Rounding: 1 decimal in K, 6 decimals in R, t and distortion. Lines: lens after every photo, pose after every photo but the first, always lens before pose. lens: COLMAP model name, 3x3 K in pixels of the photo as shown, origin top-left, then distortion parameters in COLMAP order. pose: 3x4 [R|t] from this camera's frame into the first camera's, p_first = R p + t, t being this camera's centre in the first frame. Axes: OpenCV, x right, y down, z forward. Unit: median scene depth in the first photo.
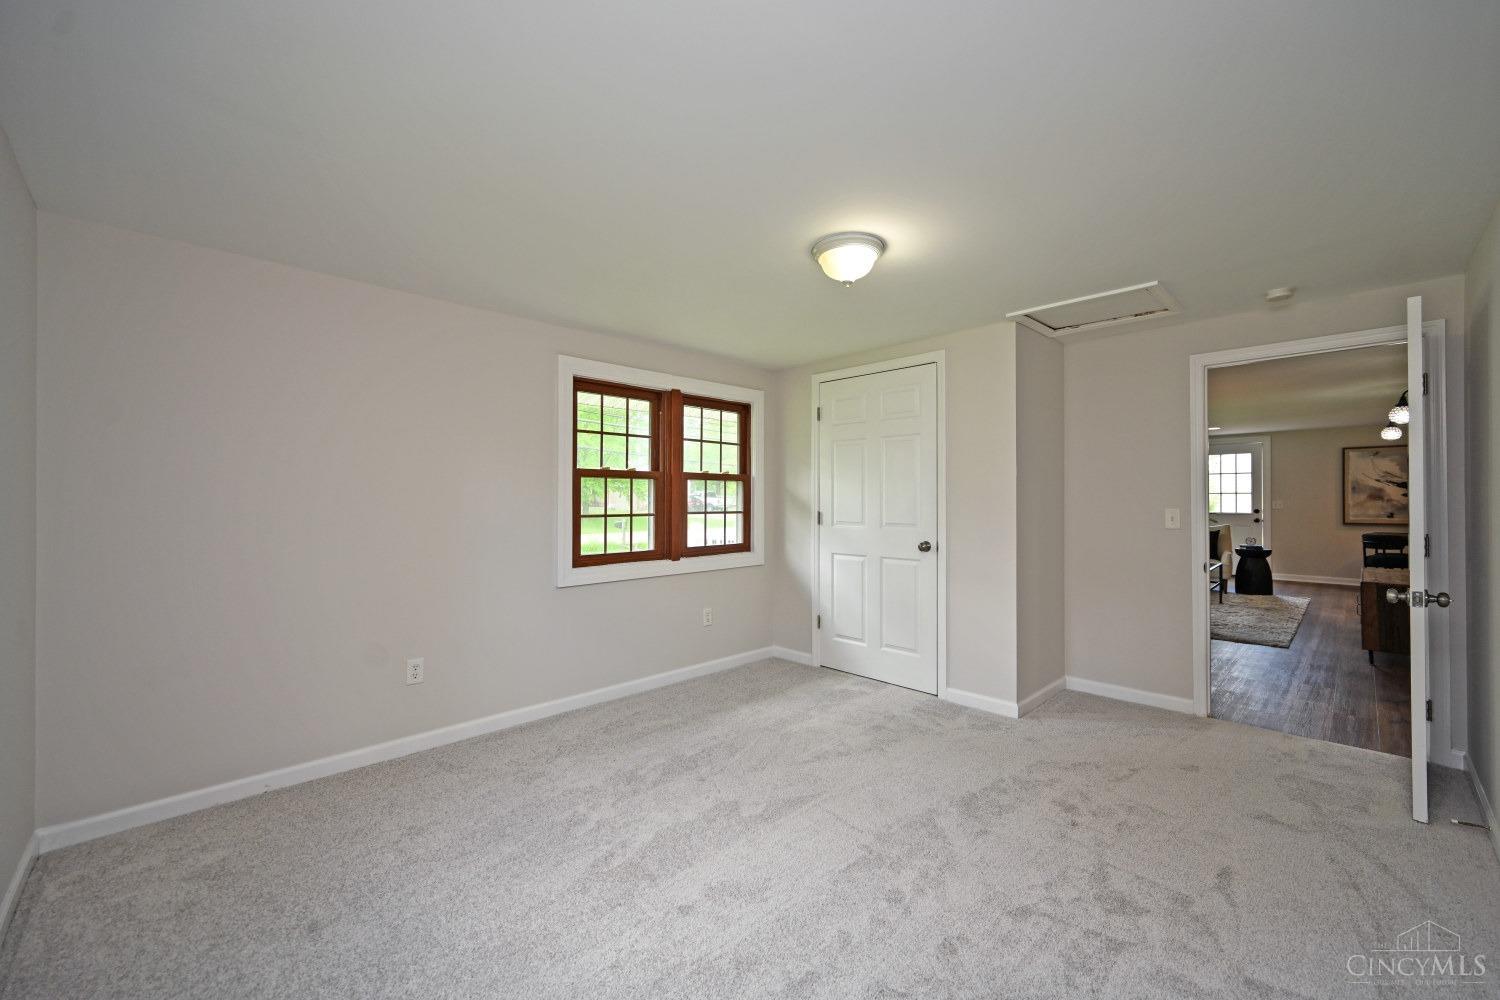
lens RADIAL K [[595.7, 0, 756.0], [0, 595.7, 495.3], [0, 0, 1]] dist [0.000836, -0.000067]
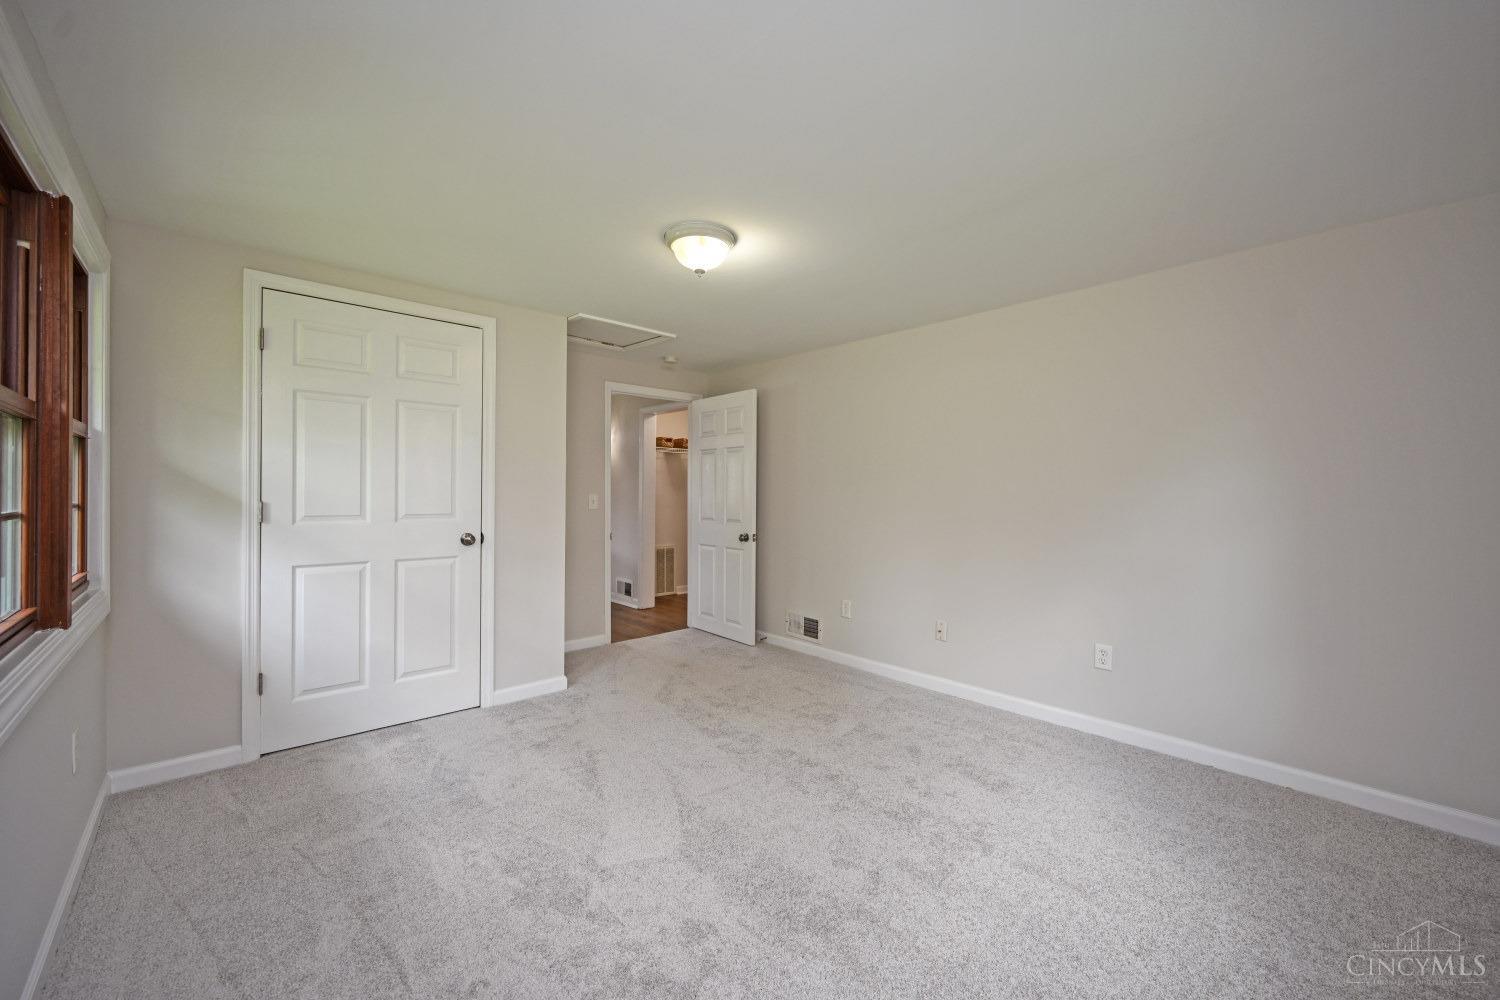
lens RADIAL K [[595.7, 0, 756.0], [0, 595.7, 495.3], [0, 0, 1]] dist [0.000836, -0.000067]
pose [[0.033231, -0.005542, 0.999432, -0.527142], [-0.017810, 0.999823, 0.006136, 0.008990], [-0.999289, -0.018004, 0.033127, 0.527187]]
